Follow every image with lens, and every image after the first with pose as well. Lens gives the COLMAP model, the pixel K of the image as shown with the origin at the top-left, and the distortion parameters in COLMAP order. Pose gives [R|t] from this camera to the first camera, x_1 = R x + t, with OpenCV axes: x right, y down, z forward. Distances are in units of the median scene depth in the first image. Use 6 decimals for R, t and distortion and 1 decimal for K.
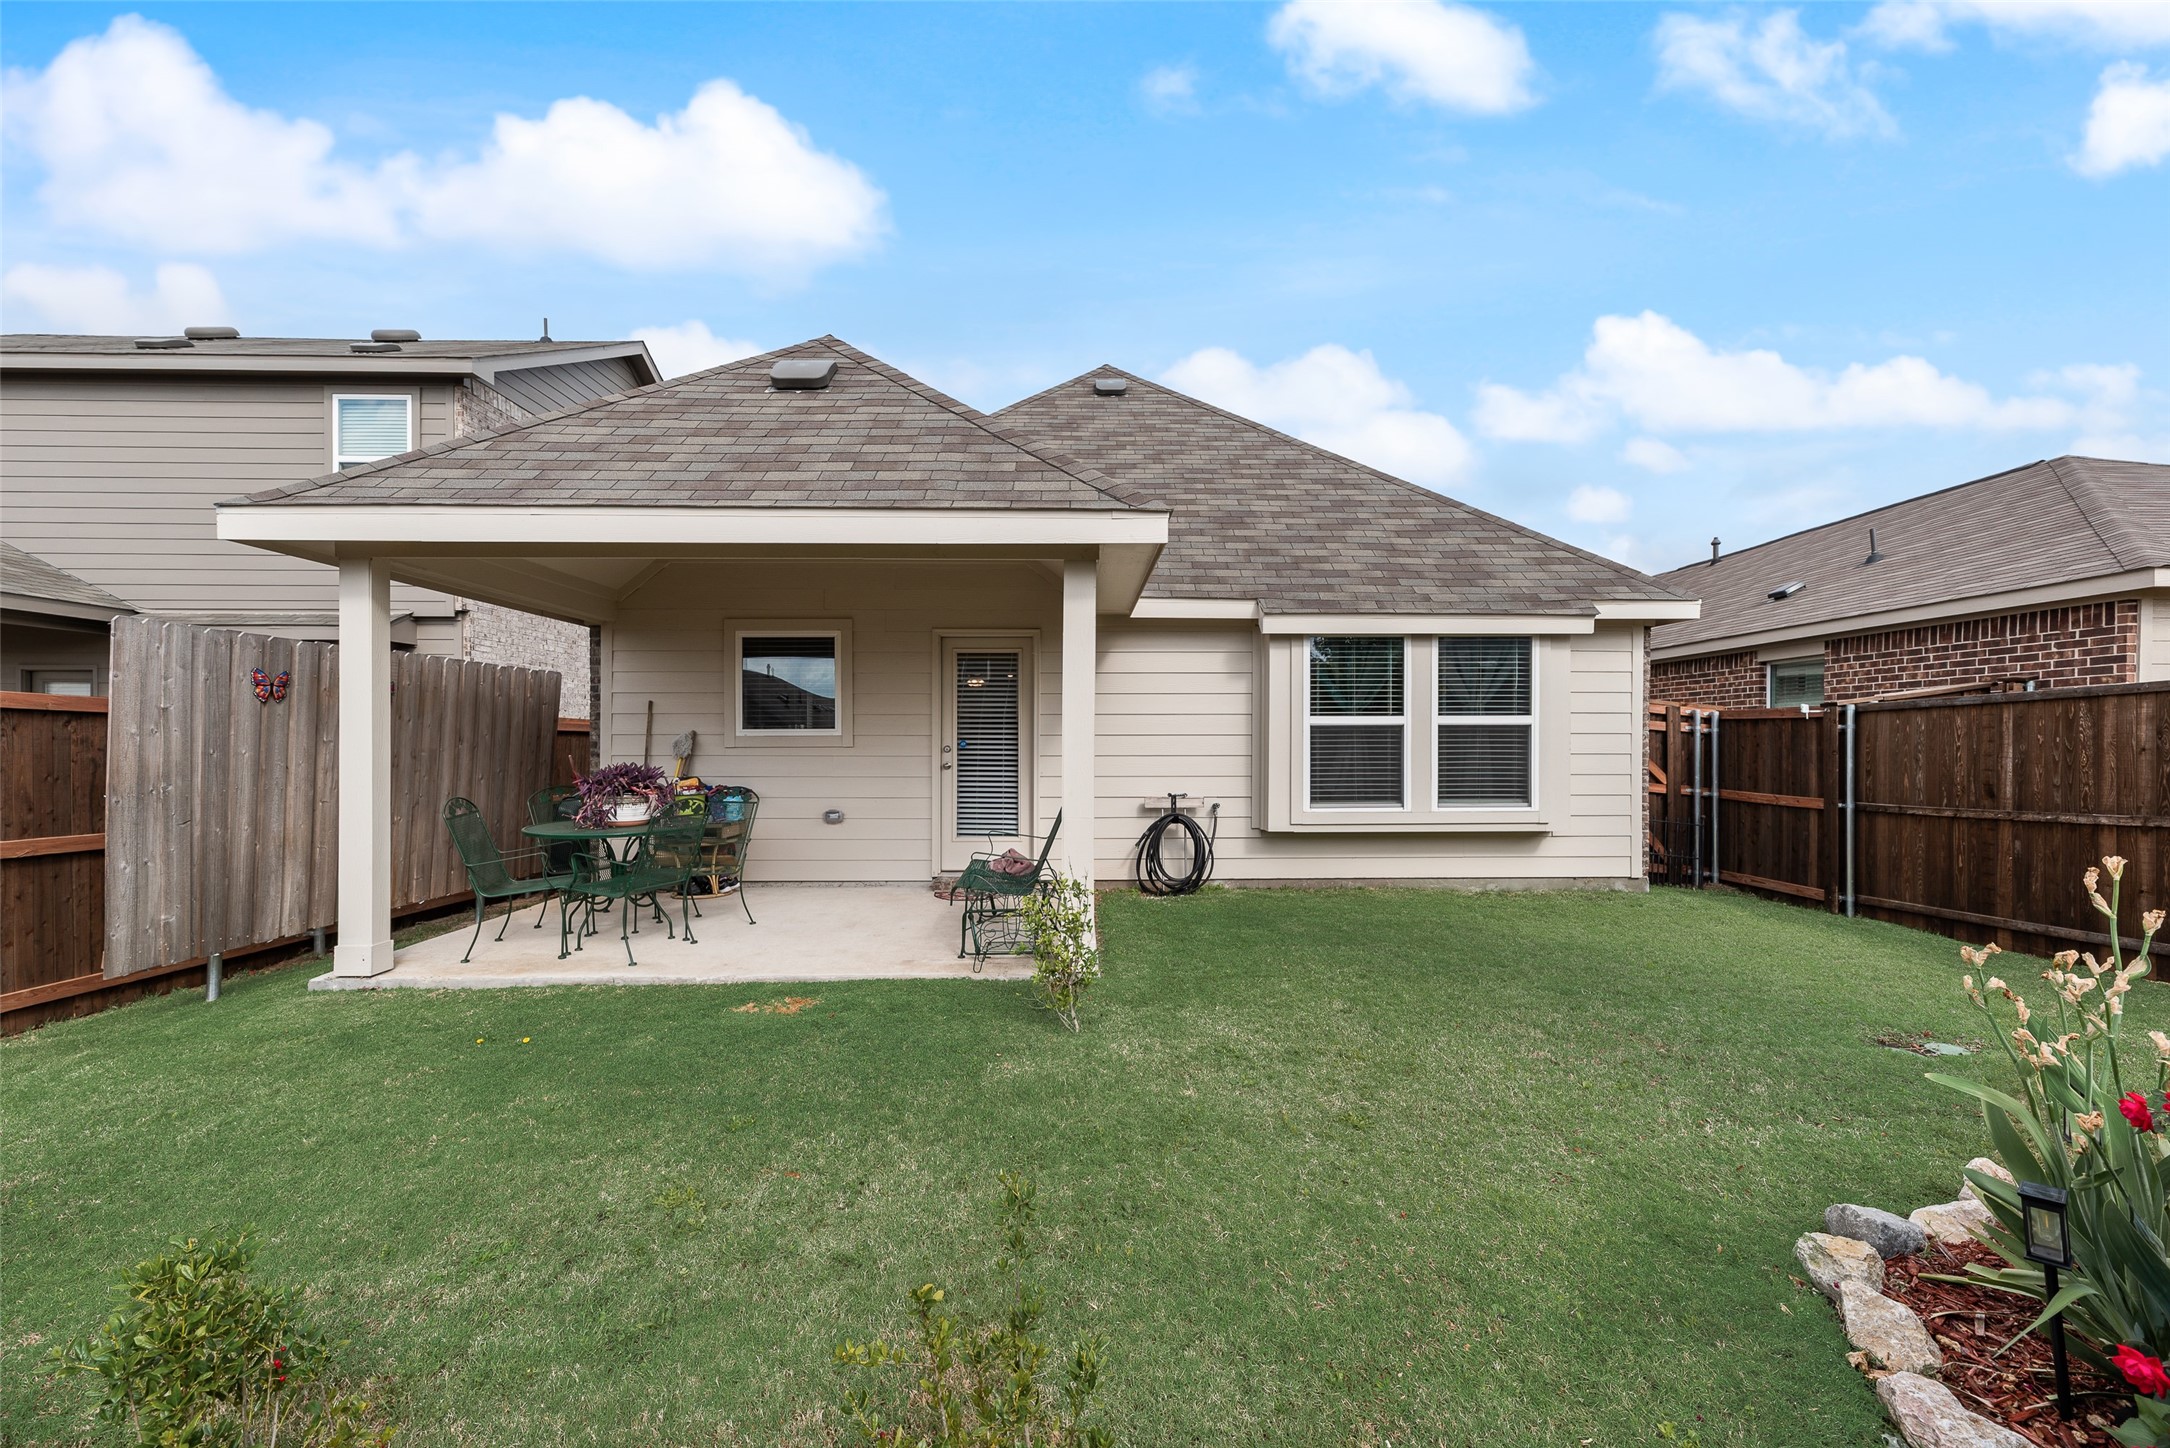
lens RADIAL K [[868.6, 0, 1087.1], [0, 868.6, 740.2], [0, 0, 1]] dist [0.007723, 0.000316]
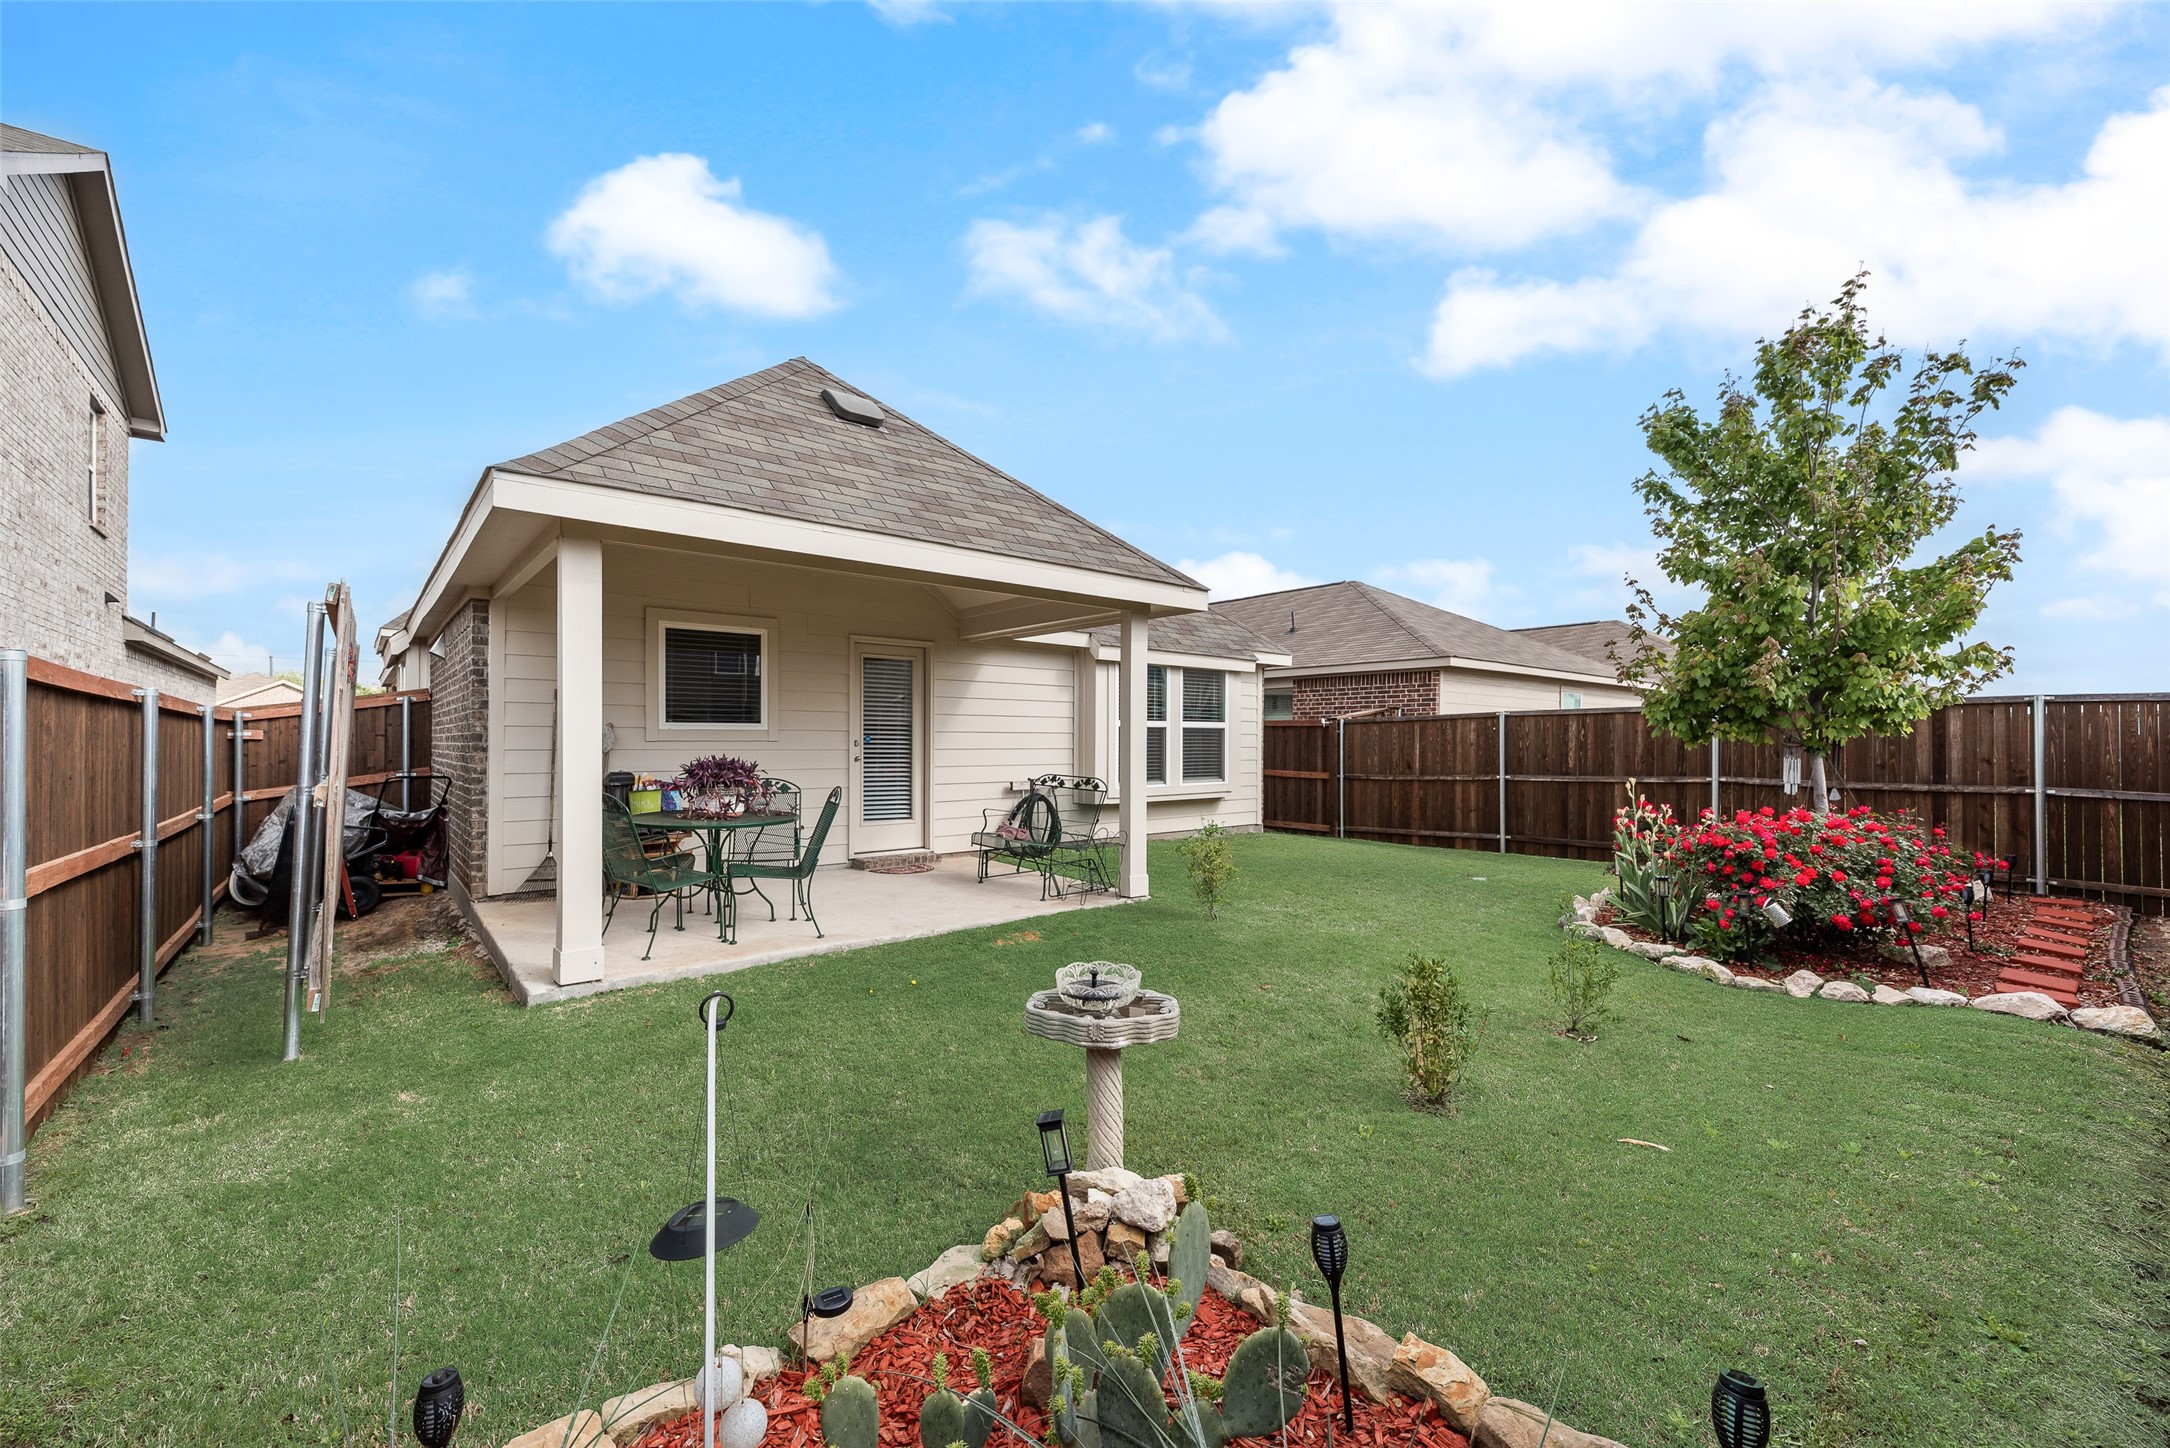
lens RADIAL K [[868.6, 0, 1072.8], [0, 868.6, 729.9], [0, 0, 1]] dist [0.007723, 0.000316]
pose [[0.782813, 0.011475, 0.622151, -0.664177], [-0.005980, 0.999923, -0.010918, 0.003799], [-0.622228, 0.004827, 0.782821, -0.043111]]
